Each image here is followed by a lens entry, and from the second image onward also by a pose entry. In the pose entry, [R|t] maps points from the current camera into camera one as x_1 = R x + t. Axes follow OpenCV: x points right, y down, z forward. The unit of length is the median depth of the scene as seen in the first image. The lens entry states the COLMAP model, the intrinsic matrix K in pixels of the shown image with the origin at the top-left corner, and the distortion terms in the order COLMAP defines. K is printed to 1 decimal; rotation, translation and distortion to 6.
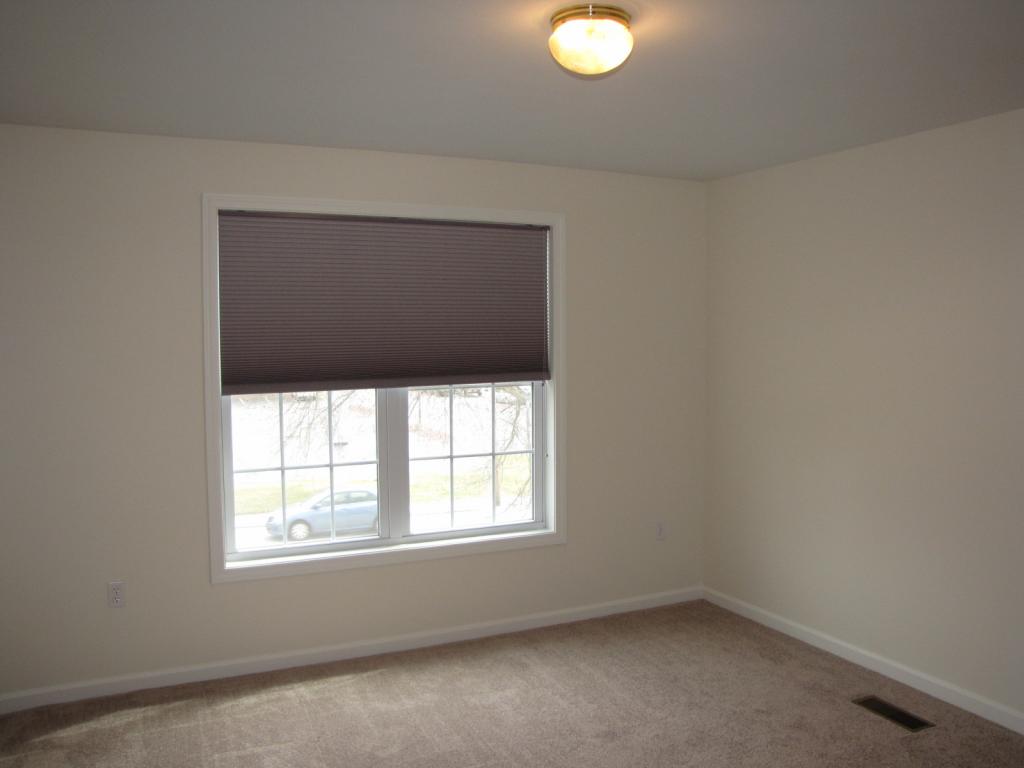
lens RADIAL K [[862.0, 0, 508.9], [0, 862.0, 393.0], [0, 0, 1]] dist [-0.102877, 0.039614]
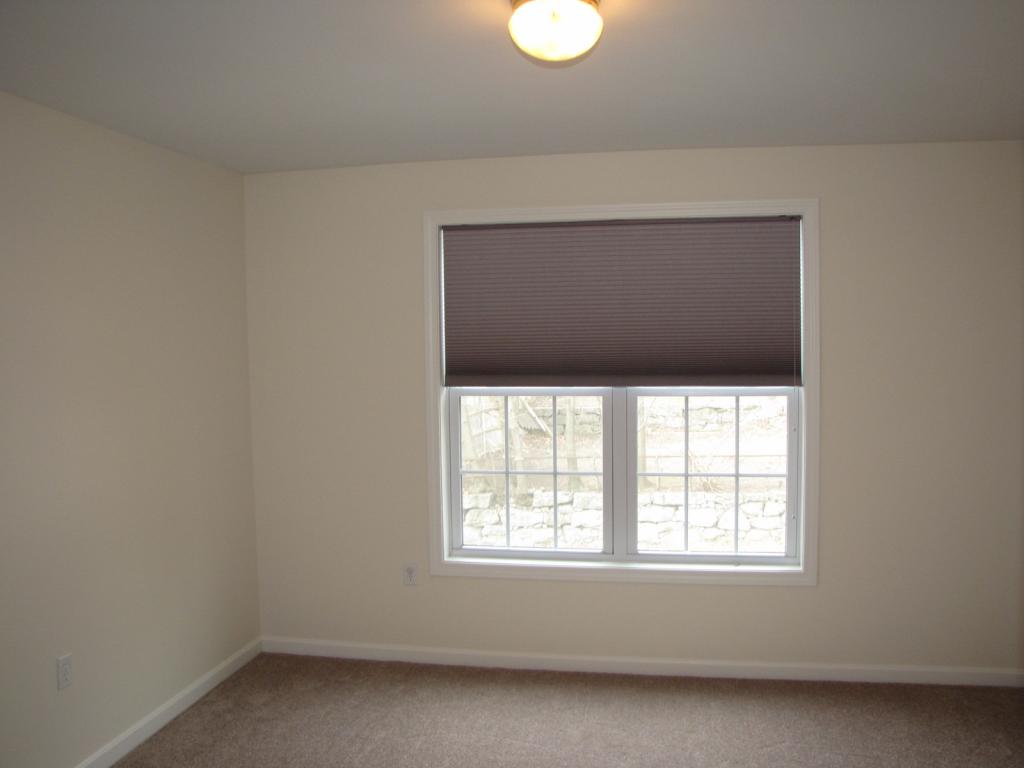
lens RADIAL K [[862.0, 0, 506.9], [0, 862.0, 385.5], [0, 0, 1]] dist [-0.102877, 0.039614]
pose [[0.824628, 0.022727, -0.565219, 0.289467], [-0.030524, 0.999525, -0.004342, -0.011051], [0.564851, 0.020833, 0.824930, 0.133489]]
